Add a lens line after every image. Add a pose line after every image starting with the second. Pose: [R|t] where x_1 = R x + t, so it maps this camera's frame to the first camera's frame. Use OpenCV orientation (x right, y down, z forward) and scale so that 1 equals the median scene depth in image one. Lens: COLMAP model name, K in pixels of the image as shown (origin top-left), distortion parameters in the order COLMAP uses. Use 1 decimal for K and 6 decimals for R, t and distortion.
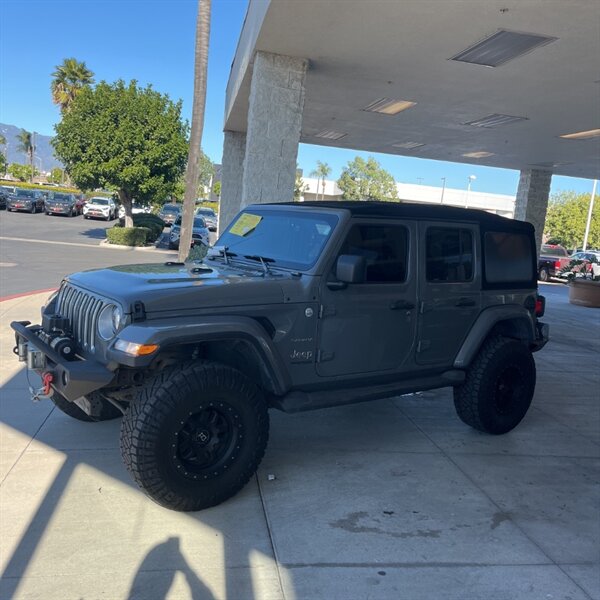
lens RADIAL K [[609.3, 0, 299.8], [0, 609.3, 294.0], [0, 0, 1]] dist [0.024660, 0.000000]
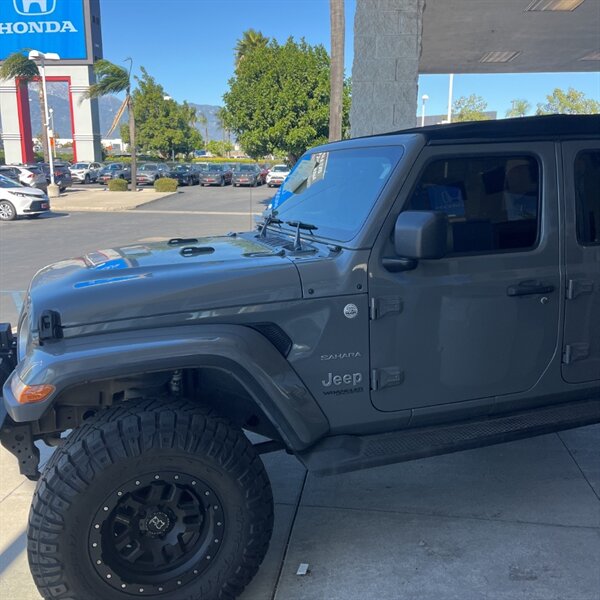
lens RADIAL K [[609.3, 0, 298.8], [0, 609.3, 298.4], [0, 0, 1]] dist [0.024660, 0.000000]
pose [[0.949600, -0.027566, -0.312249, 0.133976], [0.050650, 0.996529, 0.066059, -0.021491], [0.309344, -0.078545, 0.947701, 0.350946]]
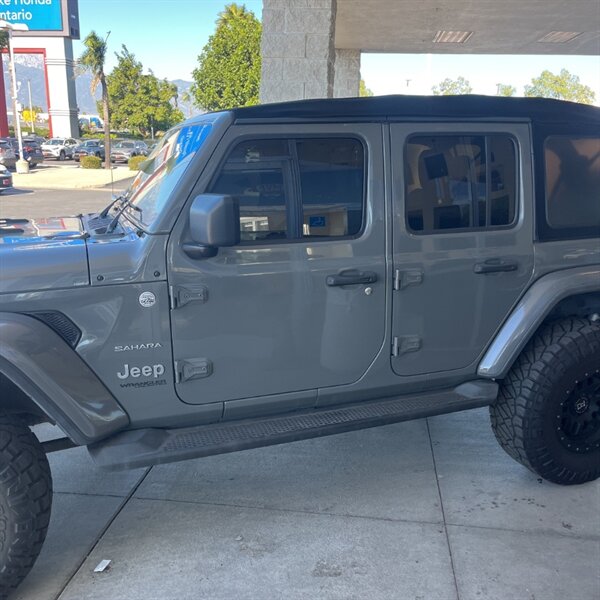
lens RADIAL K [[609.3, 0, 296.2], [0, 609.3, 309.1], [0, 0, 1]] dist [0.024660, 0.000000]
pose [[0.955650, 0.000068, -0.294504, 0.274578], [0.034771, 0.992979, 0.113062, -0.018058], [0.292444, -0.118288, 0.948939, 0.423317]]
